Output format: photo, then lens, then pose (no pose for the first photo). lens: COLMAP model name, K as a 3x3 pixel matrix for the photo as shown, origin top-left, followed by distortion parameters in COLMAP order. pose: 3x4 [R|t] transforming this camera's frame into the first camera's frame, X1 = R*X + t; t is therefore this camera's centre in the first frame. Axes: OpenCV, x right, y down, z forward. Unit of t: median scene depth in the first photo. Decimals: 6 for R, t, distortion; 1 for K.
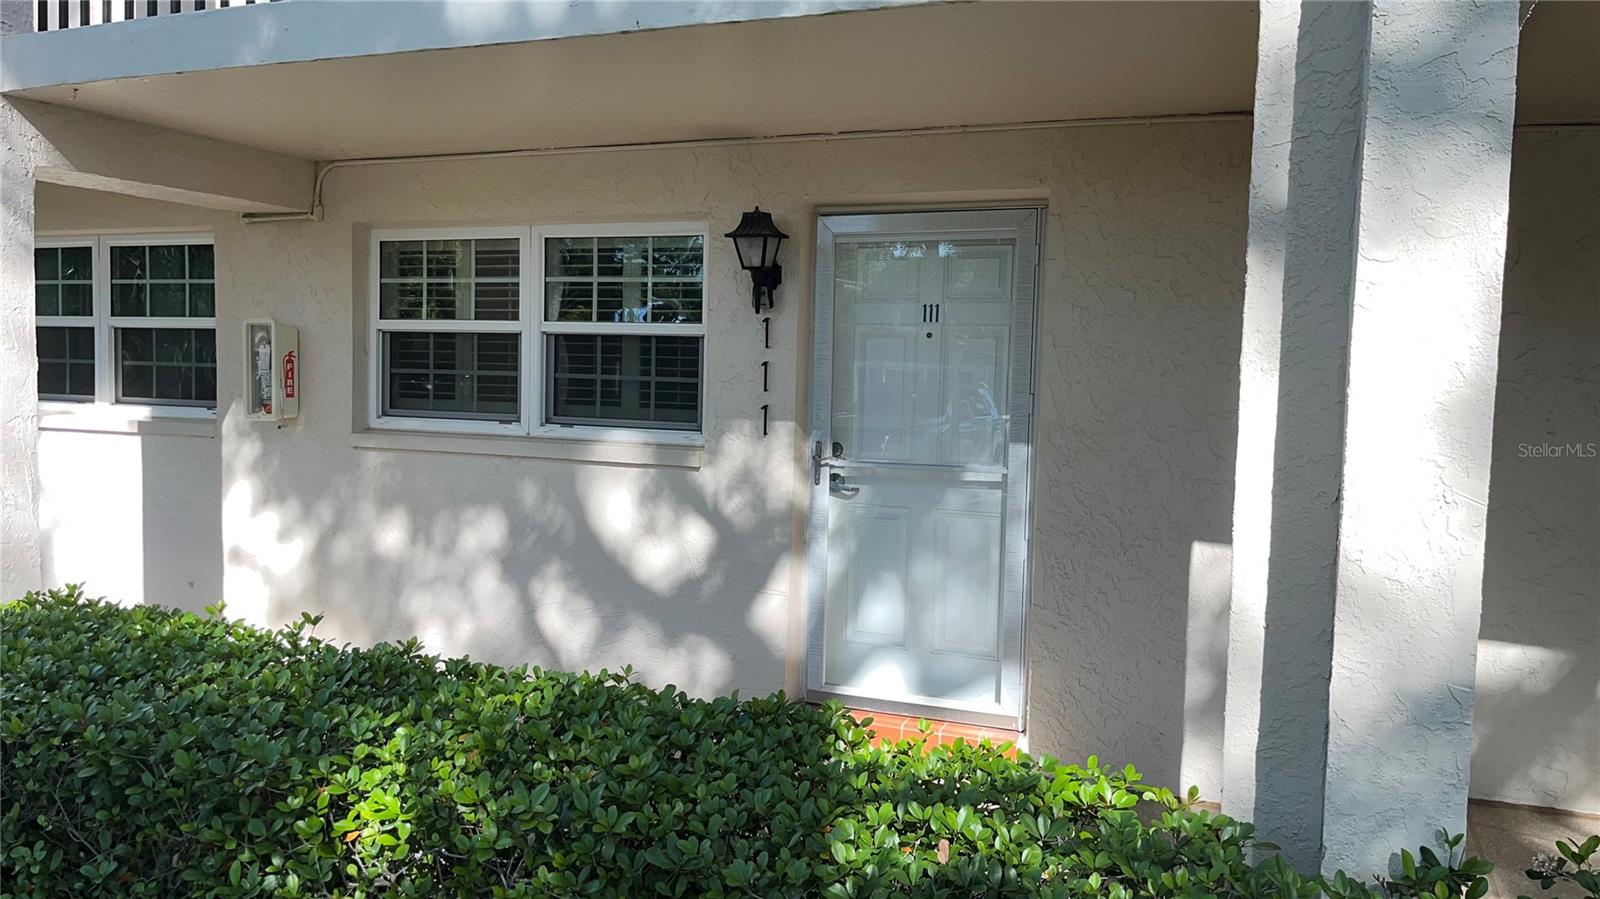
lens RADIAL K [[1258.4, 0, 800.0], [0, 1258.4, 449.5], [0, 0, 1]] dist [0.003712, 0.001345]
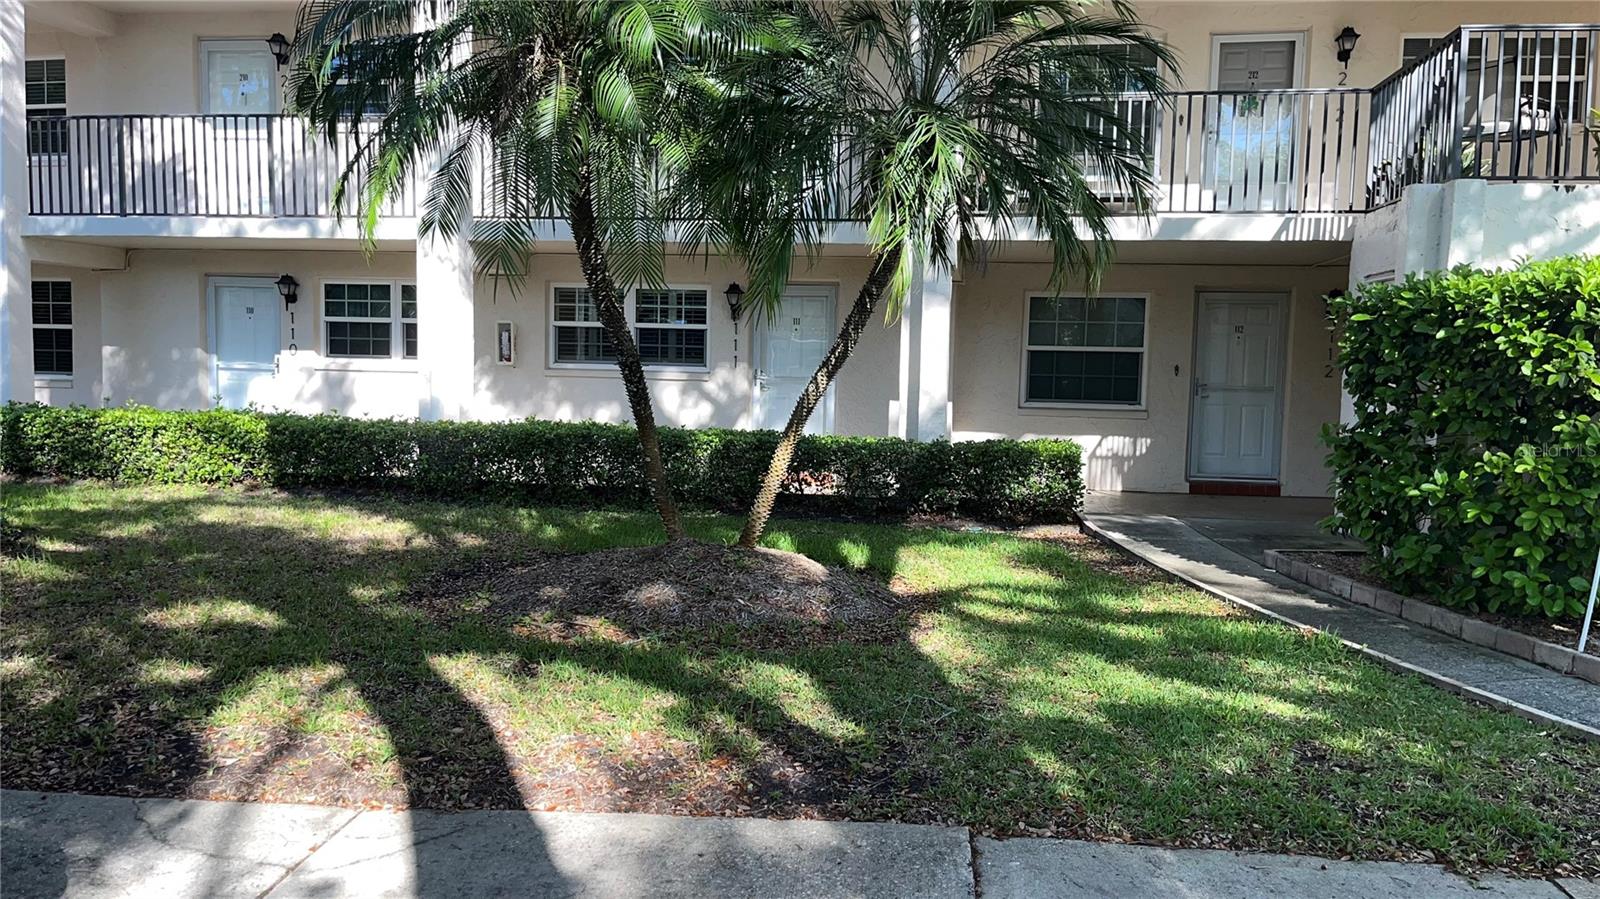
lens RADIAL K [[1258.4, 0, 800.0], [0, 1258.4, 449.5], [0, 0, 1]] dist [0.003712, 0.001345]
pose [[0.973891, -0.017020, 0.226375, -0.475274], [0.014361, 0.999807, 0.013391, 0.122967], [-0.226559, -0.009791, 0.973948, -1.542924]]
